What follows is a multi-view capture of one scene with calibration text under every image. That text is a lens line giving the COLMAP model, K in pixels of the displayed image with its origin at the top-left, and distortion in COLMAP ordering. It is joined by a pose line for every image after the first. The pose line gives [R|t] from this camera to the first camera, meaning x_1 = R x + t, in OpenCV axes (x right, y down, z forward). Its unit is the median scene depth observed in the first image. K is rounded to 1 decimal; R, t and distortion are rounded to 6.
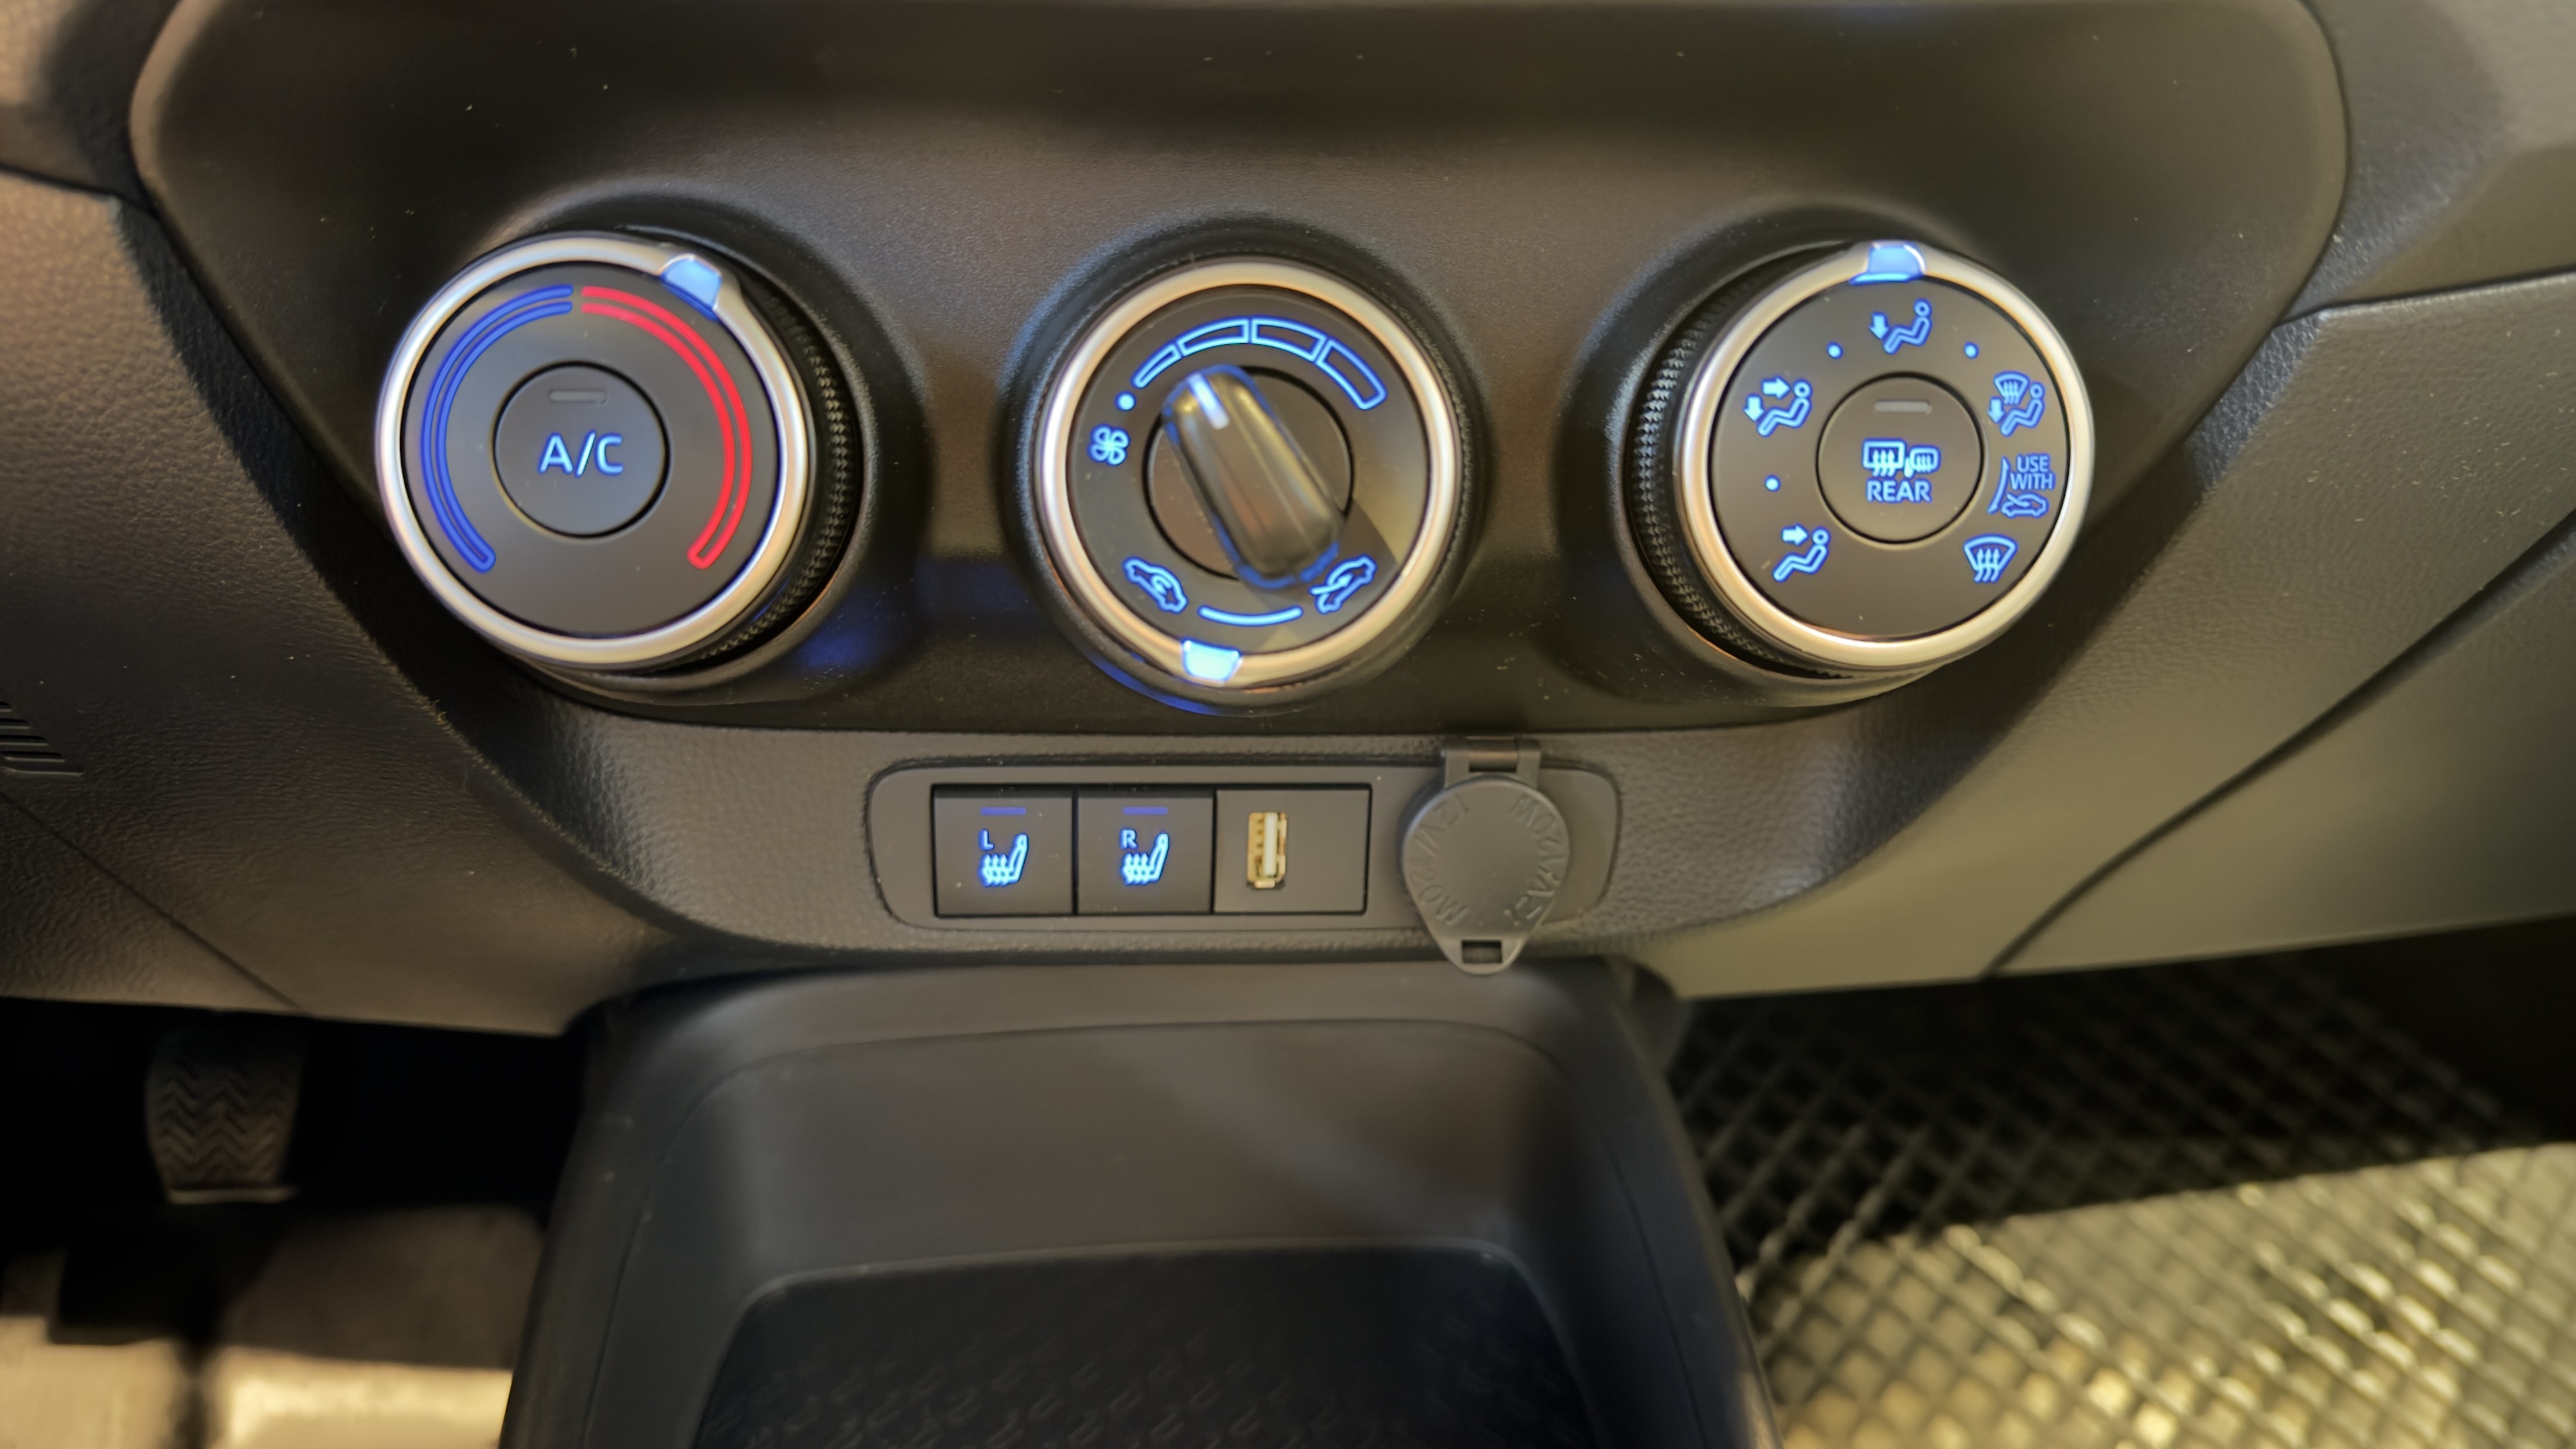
lens RADIAL K [[1875.2, 0, 1292.2], [0, 1875.2, 723.8], [0, 0, 1]] dist [-0.050190, -0.004005]
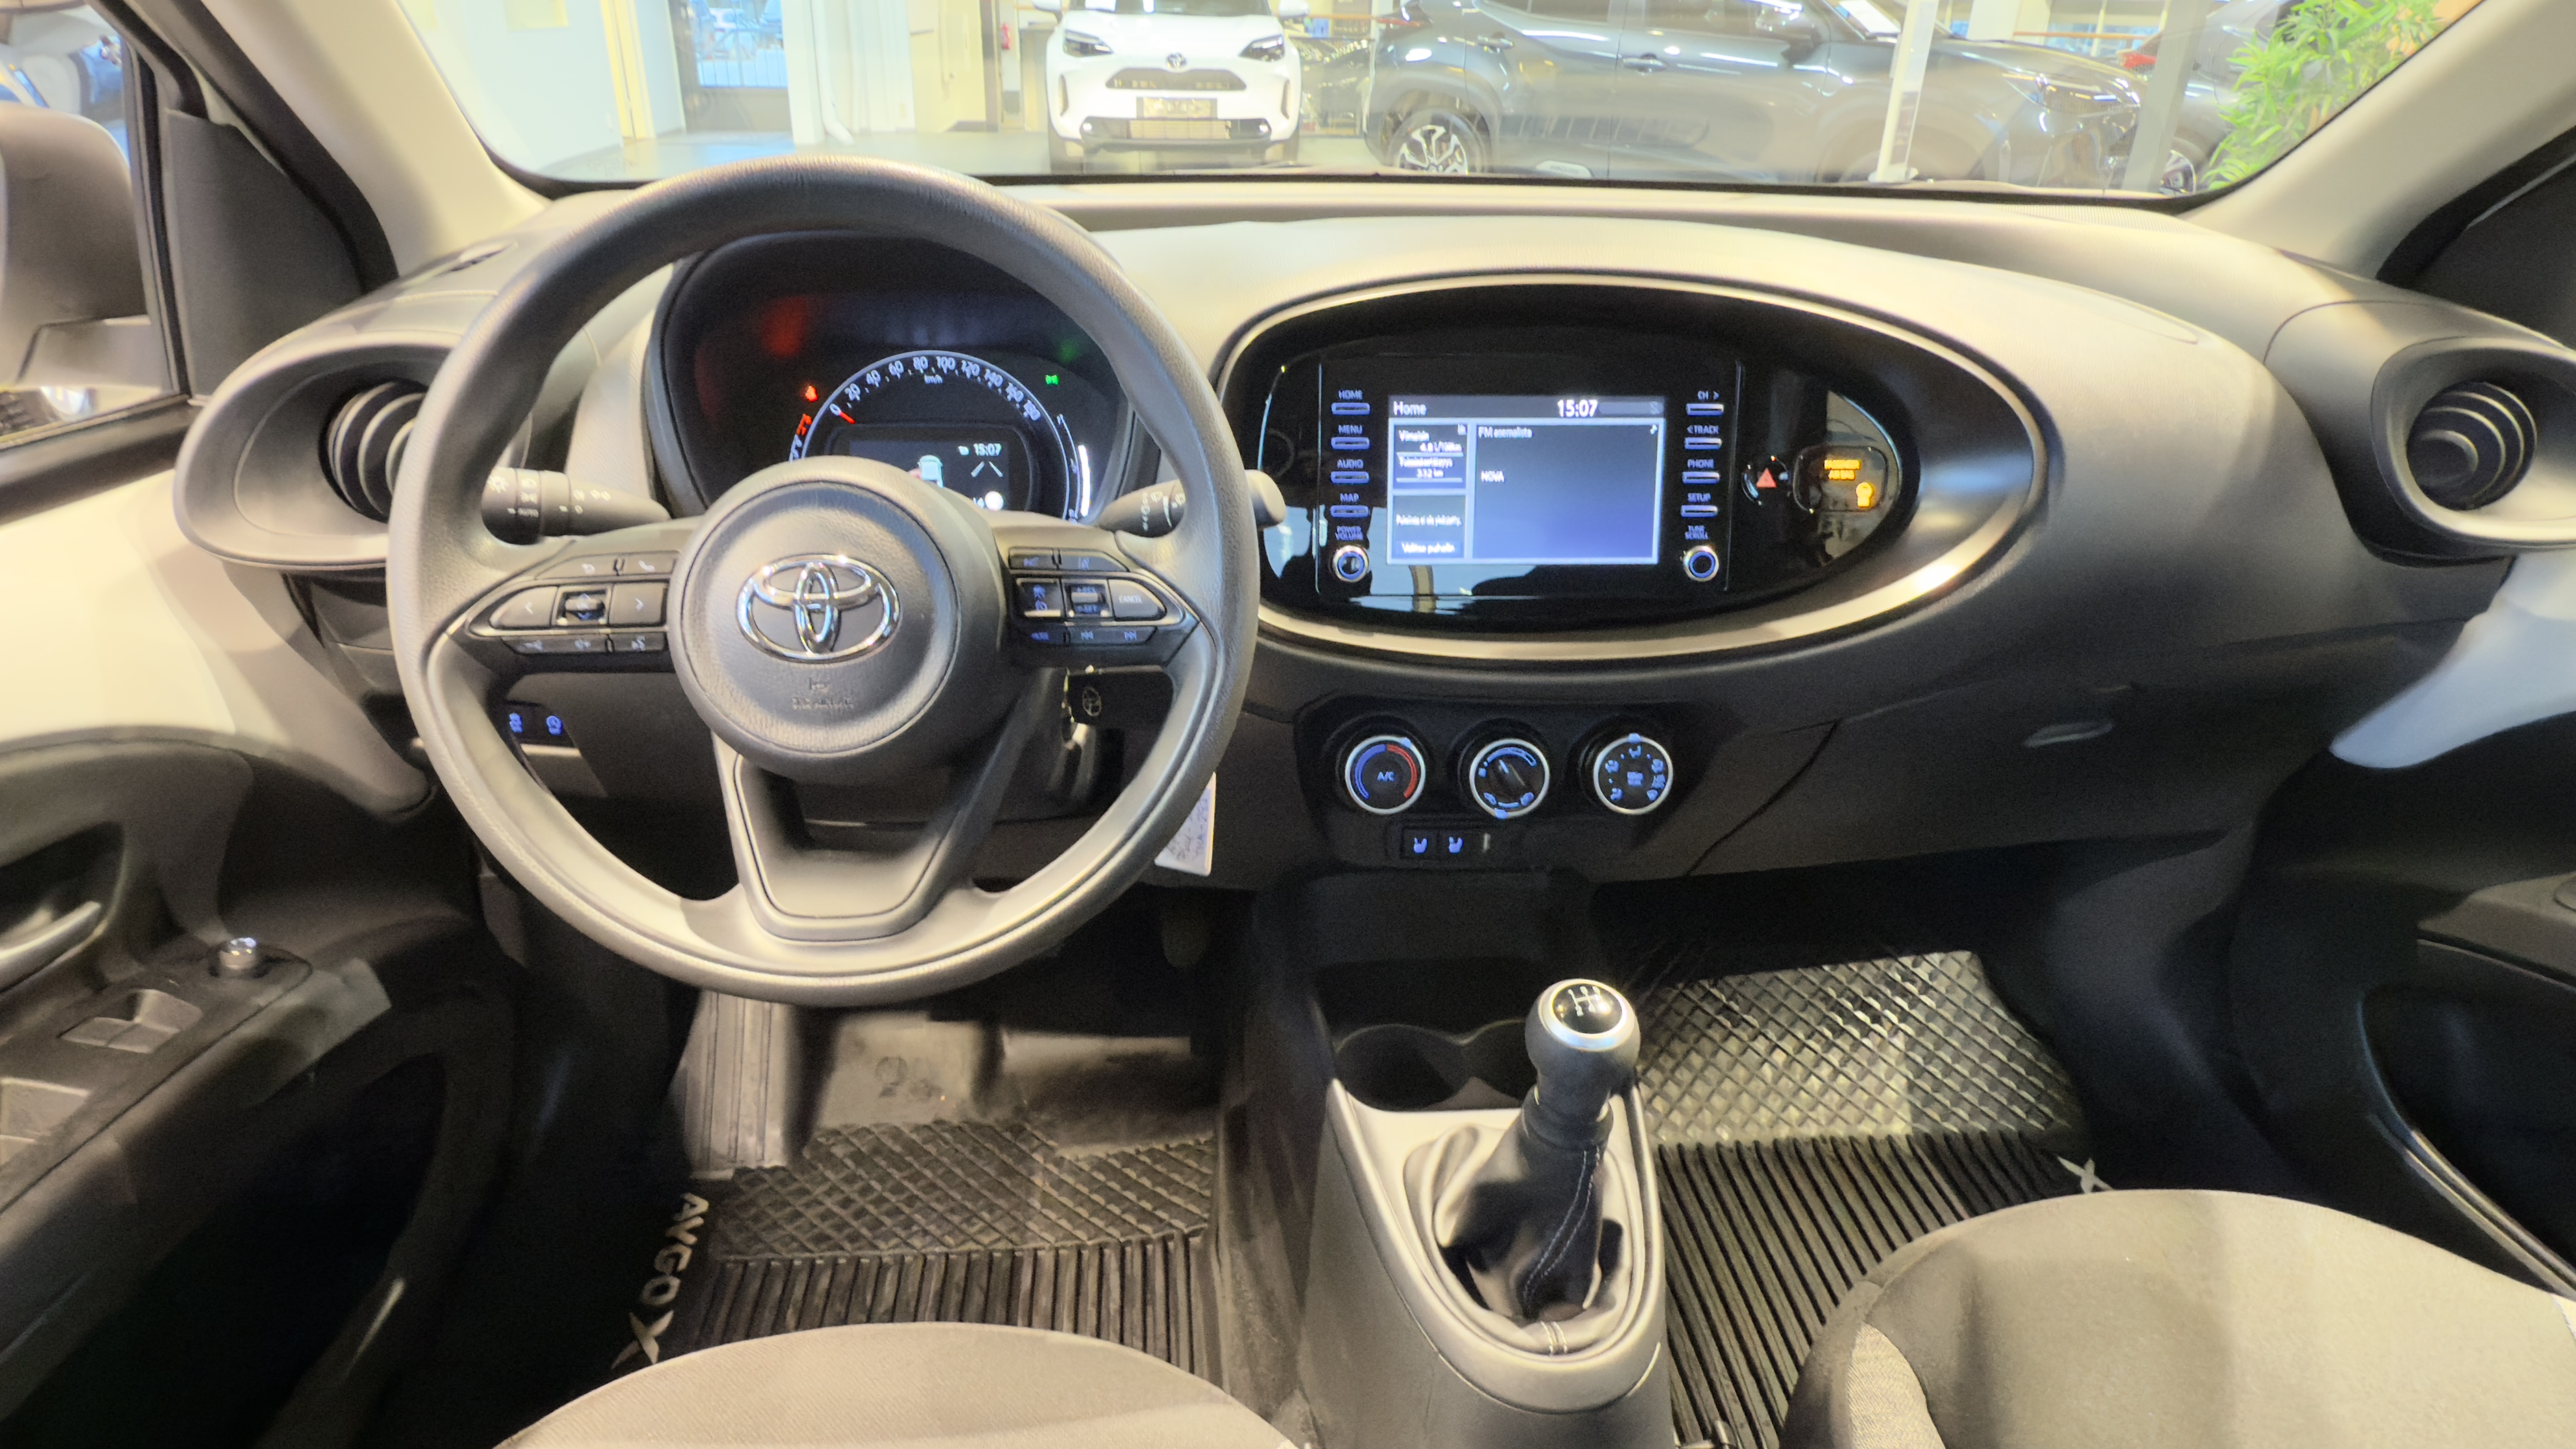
lens RADIAL K [[1514.1, 0, 1277.2], [0, 1514.1, 729.3], [0, 0, 1]] dist [-0.000513, -0.000690]
pose [[0.999992, 0.003313, 0.002159, -0.218624], [-0.003392, 0.999296, 0.037376, -0.136459], [-0.002034, -0.037383, 0.999299, -1.028067]]
